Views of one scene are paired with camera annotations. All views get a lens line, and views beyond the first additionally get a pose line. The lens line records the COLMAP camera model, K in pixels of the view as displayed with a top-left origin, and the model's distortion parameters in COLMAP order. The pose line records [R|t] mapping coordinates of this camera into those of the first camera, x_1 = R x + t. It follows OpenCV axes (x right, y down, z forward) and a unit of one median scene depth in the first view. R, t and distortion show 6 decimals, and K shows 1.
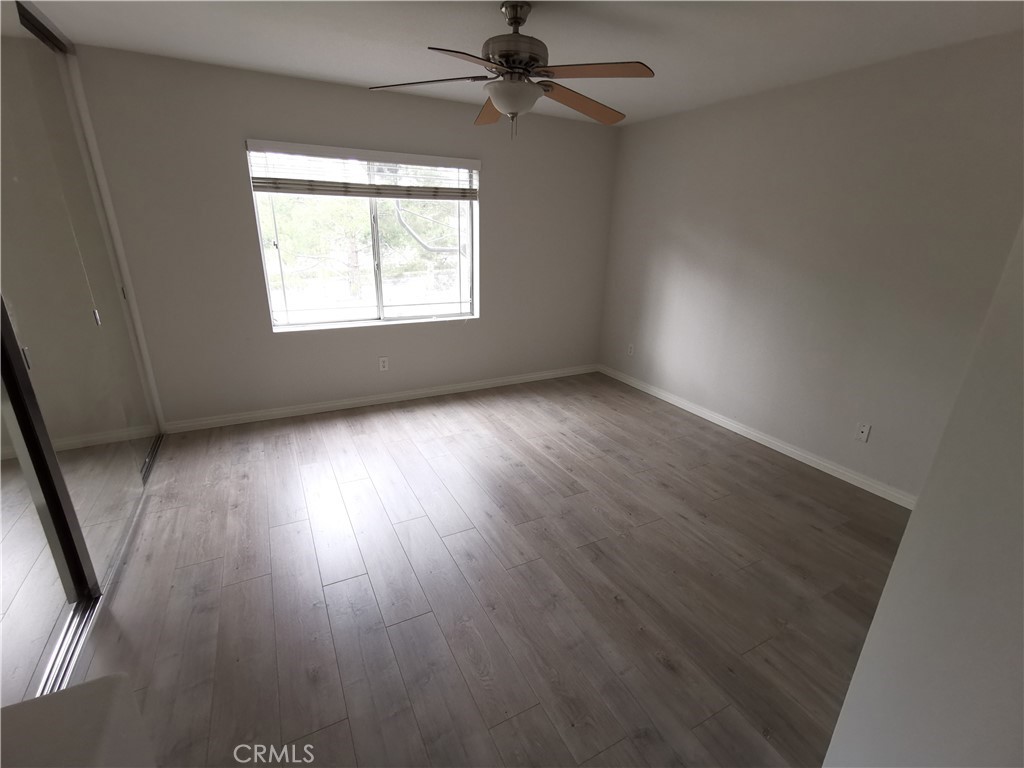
lens RADIAL K [[470.3, 0, 511.1], [0, 470.3, 386.5], [0, 0, 1]] dist [-0.006436, 0.011620]
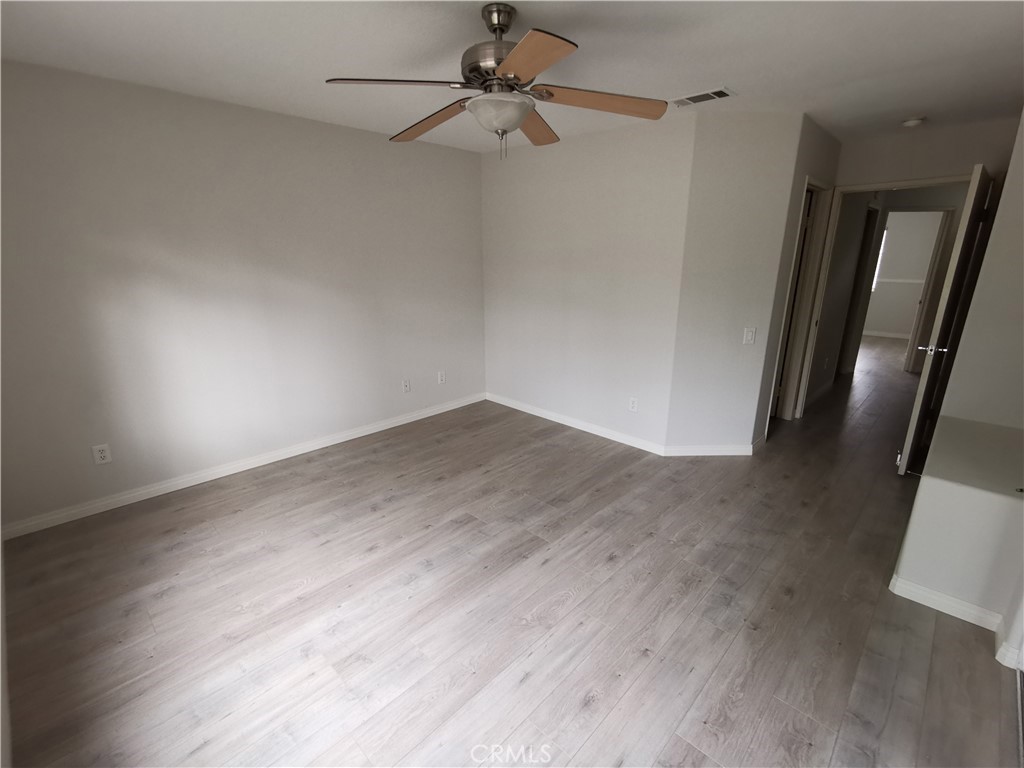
lens RADIAL K [[470.3, 0, 513.6], [0, 470.3, 389.8], [0, 0, 1]] dist [-0.006436, 0.011620]
pose [[-0.315838, -0.291909, 0.902793, -0.598614], [0.300044, 0.871941, 0.386902, -0.314277], [-0.900122, 0.393076, -0.187806, 0.855118]]
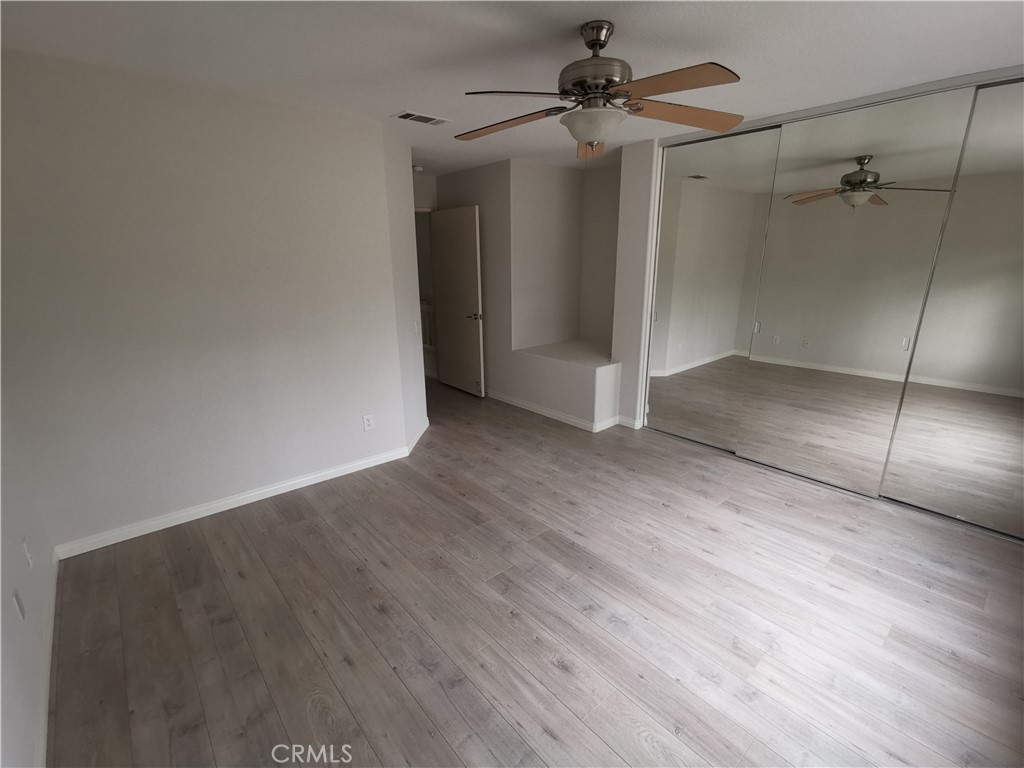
lens RADIAL K [[470.3, 0, 512.7], [0, 470.3, 389.8], [0, 0, 1]] dist [-0.006436, 0.011620]
pose [[-0.971356, 0.047124, -0.232911, 0.250851], [-0.093737, 0.824676, 0.557783, -0.432938], [0.218362, 0.563638, -0.796637, 1.259866]]
